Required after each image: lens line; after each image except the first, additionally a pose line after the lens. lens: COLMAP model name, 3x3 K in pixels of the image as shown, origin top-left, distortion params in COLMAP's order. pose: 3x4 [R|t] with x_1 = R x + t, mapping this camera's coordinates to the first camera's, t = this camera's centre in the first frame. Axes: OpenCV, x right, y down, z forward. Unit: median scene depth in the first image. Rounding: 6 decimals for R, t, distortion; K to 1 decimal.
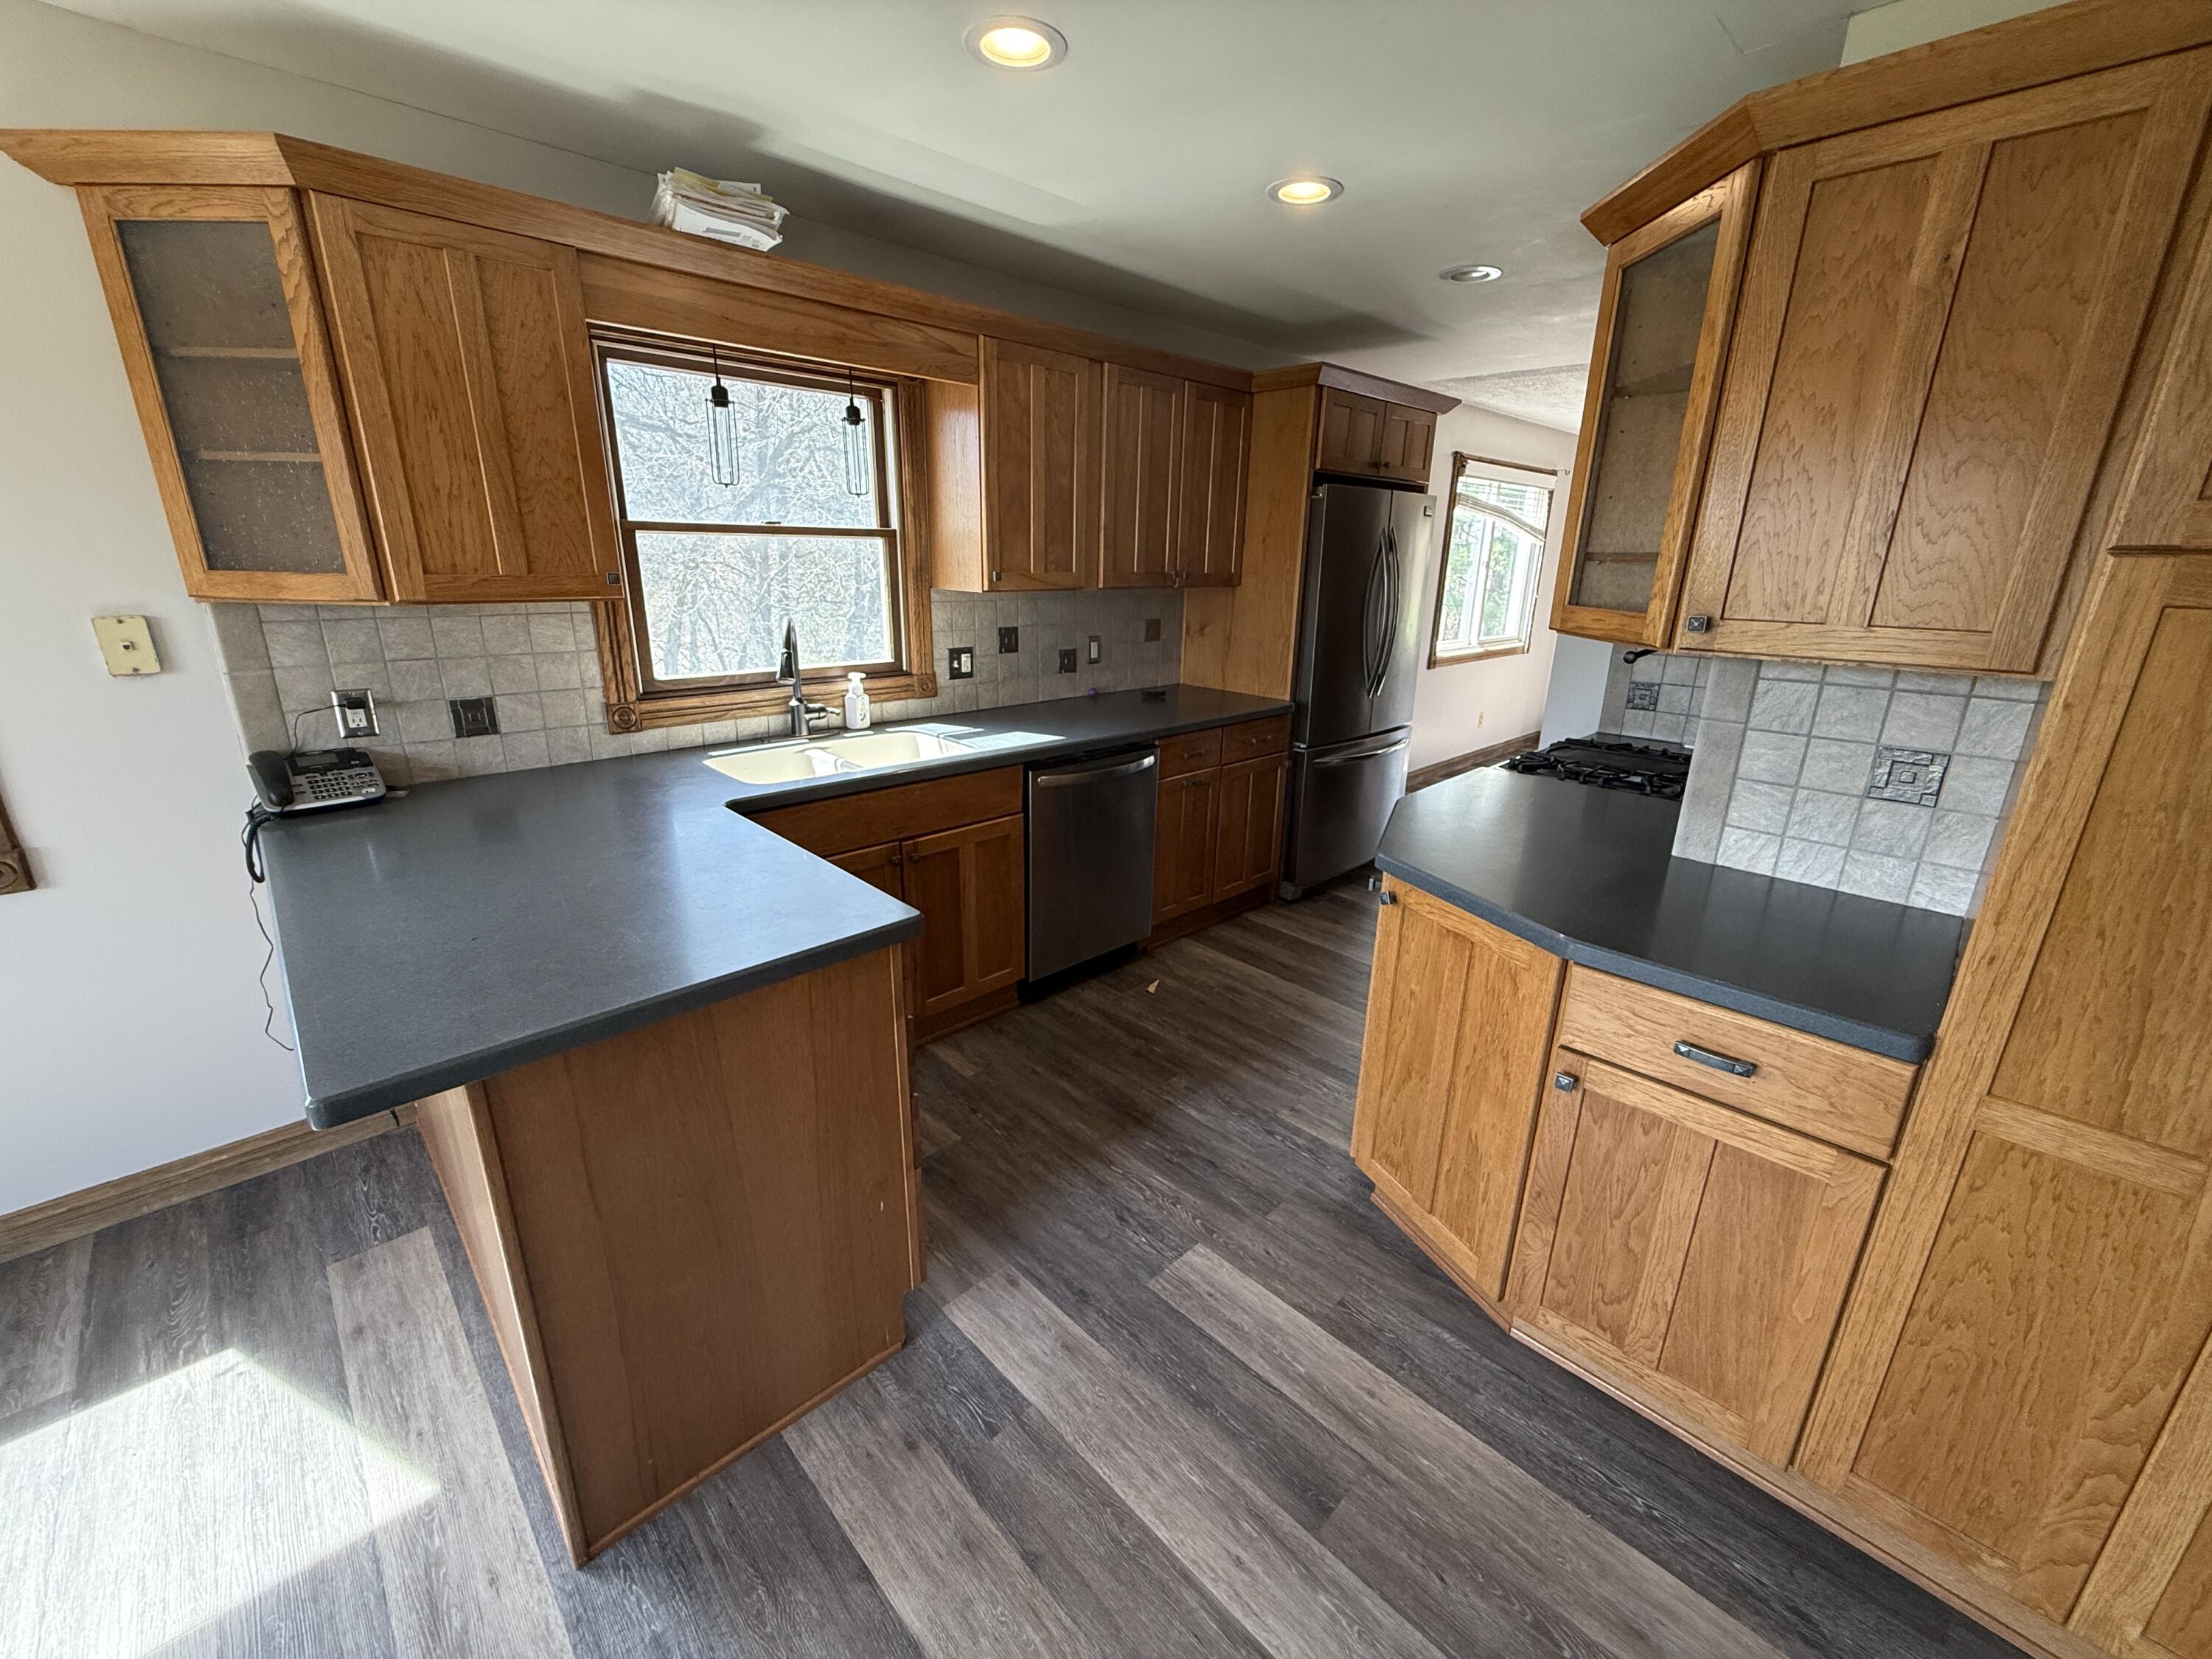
lens RADIAL K [[881.2, 0, 1101.2], [0, 881.2, 824.9], [0, 0, 1]] dist [-0.000633, -0.000167]
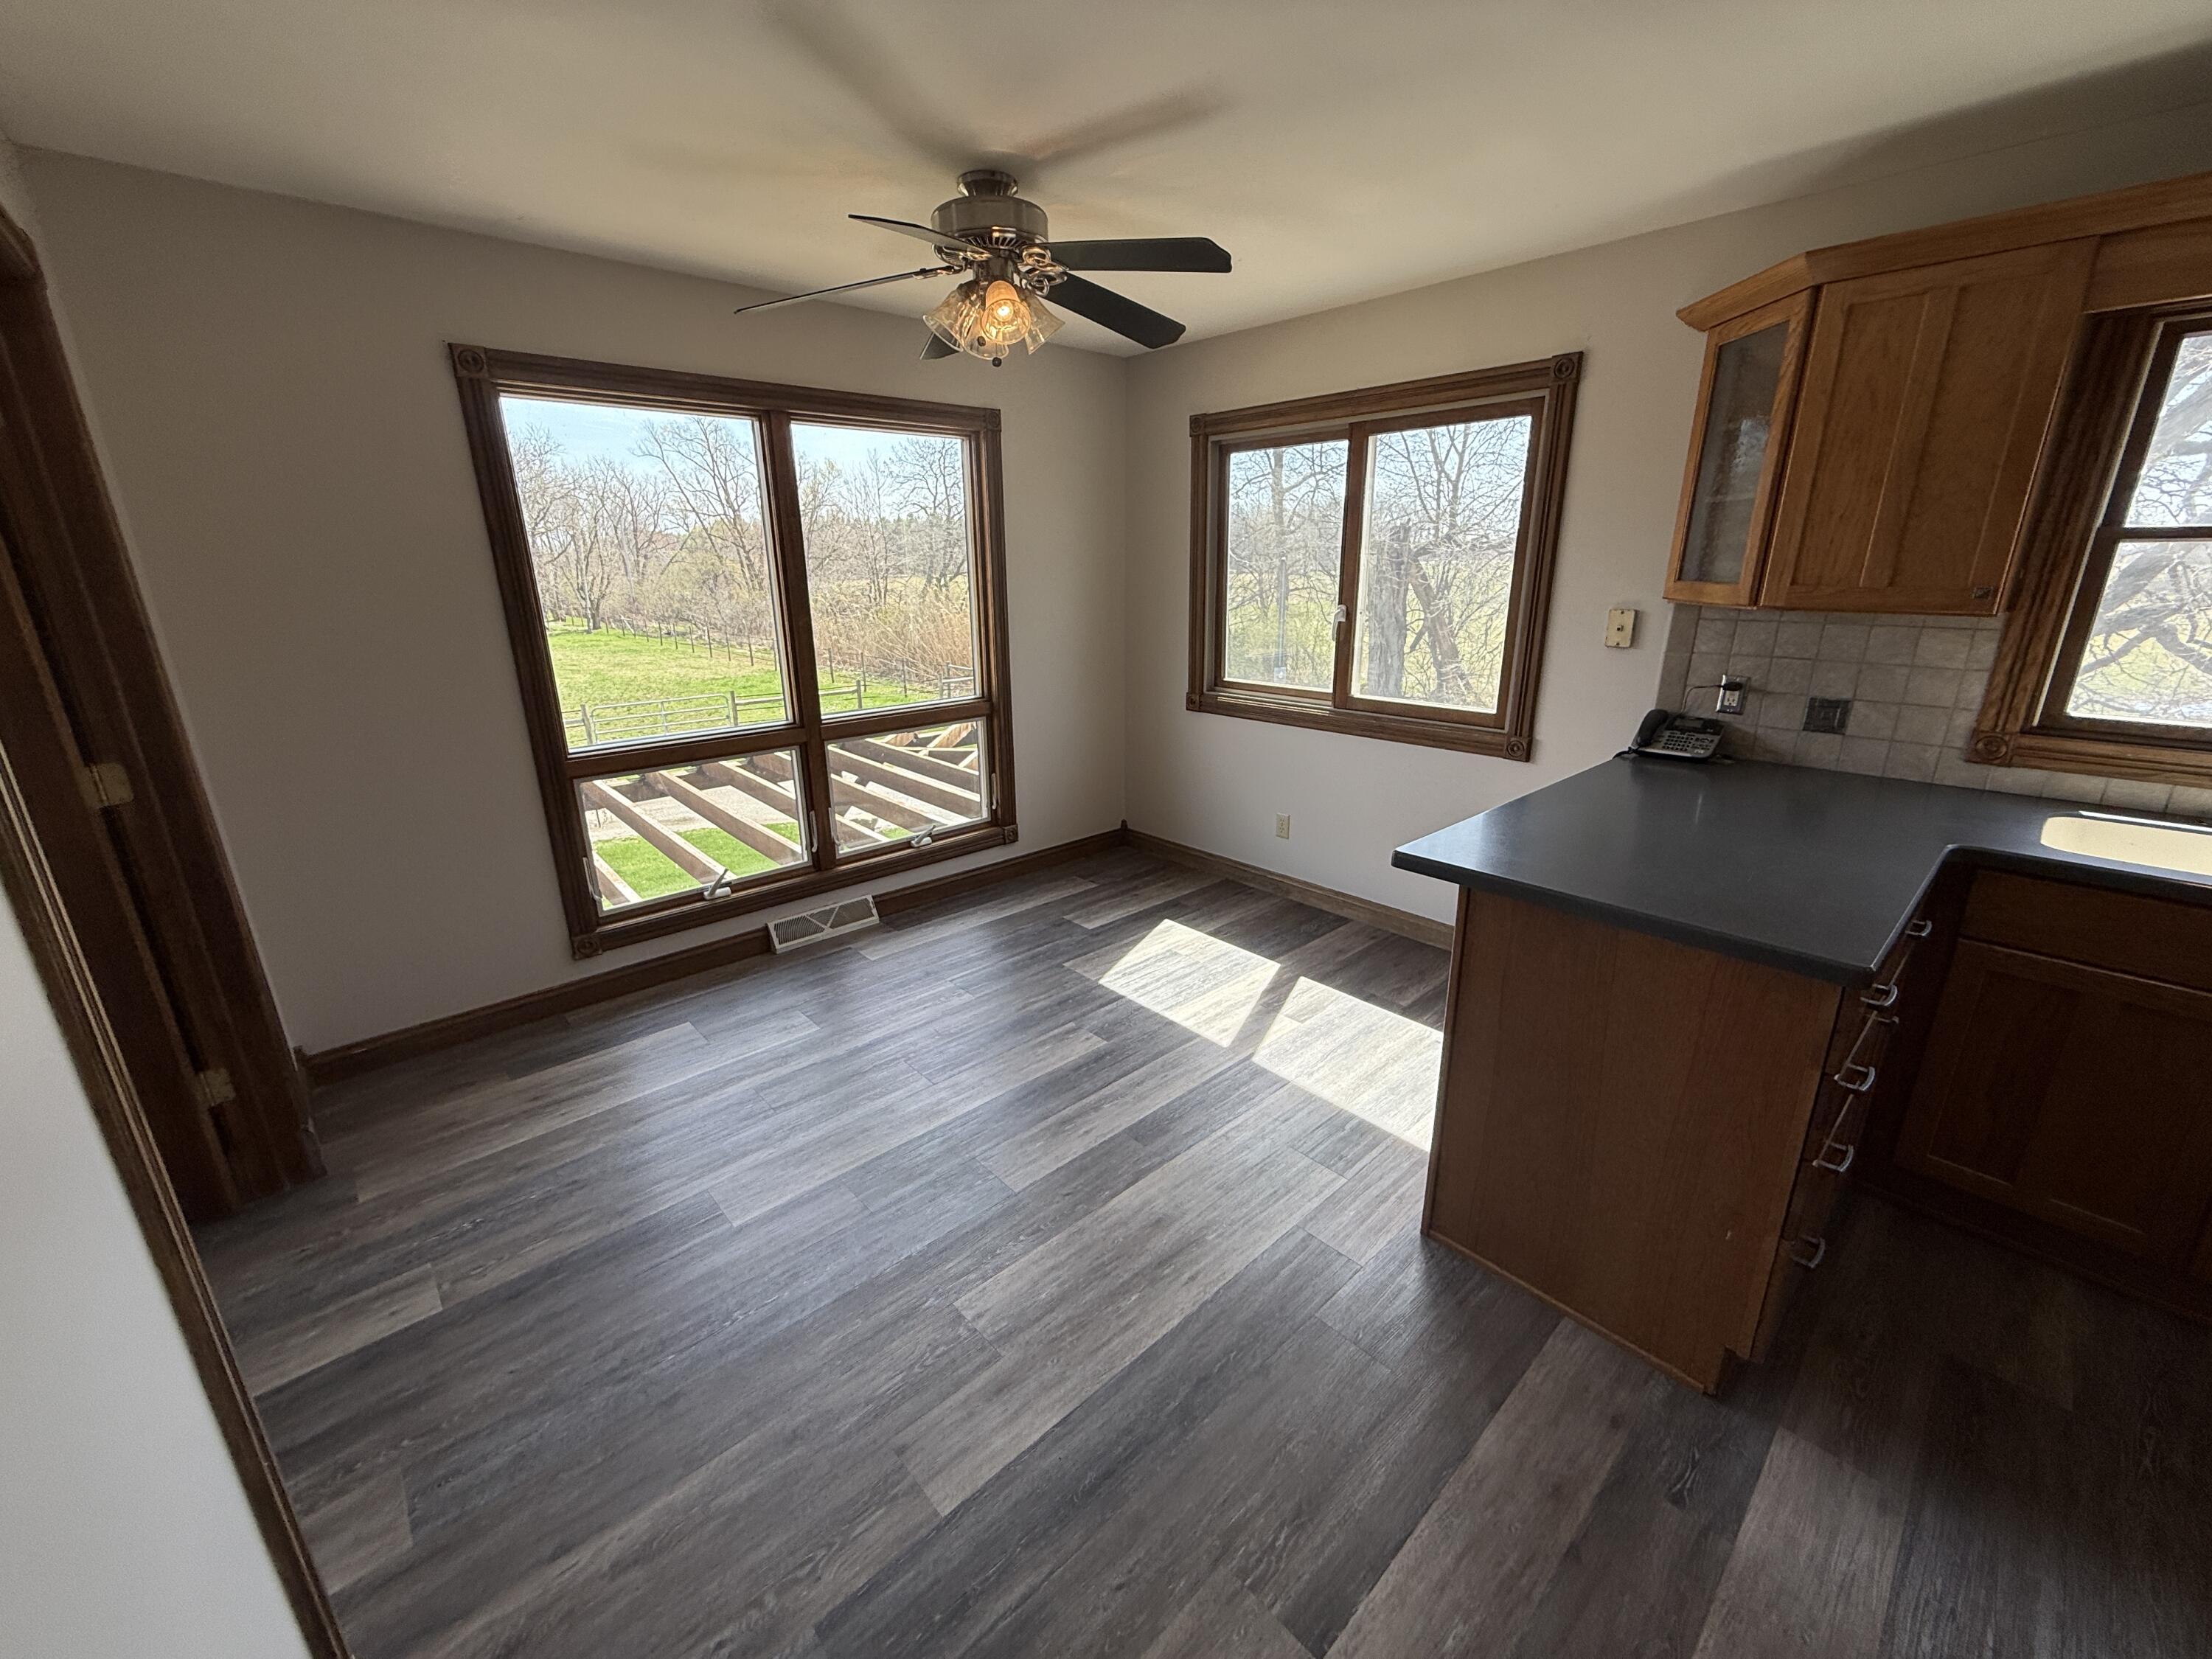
lens RADIAL K [[881.2, 0, 1102.6], [0, 881.2, 831.0], [0, 0, 1]] dist [-0.000633, -0.000167]
pose [[-0.033436, 0.276307, -0.960488, 0.457394], [-0.289821, 0.917051, 0.273900, -0.031647], [0.956497, 0.287527, 0.049417, 0.130152]]
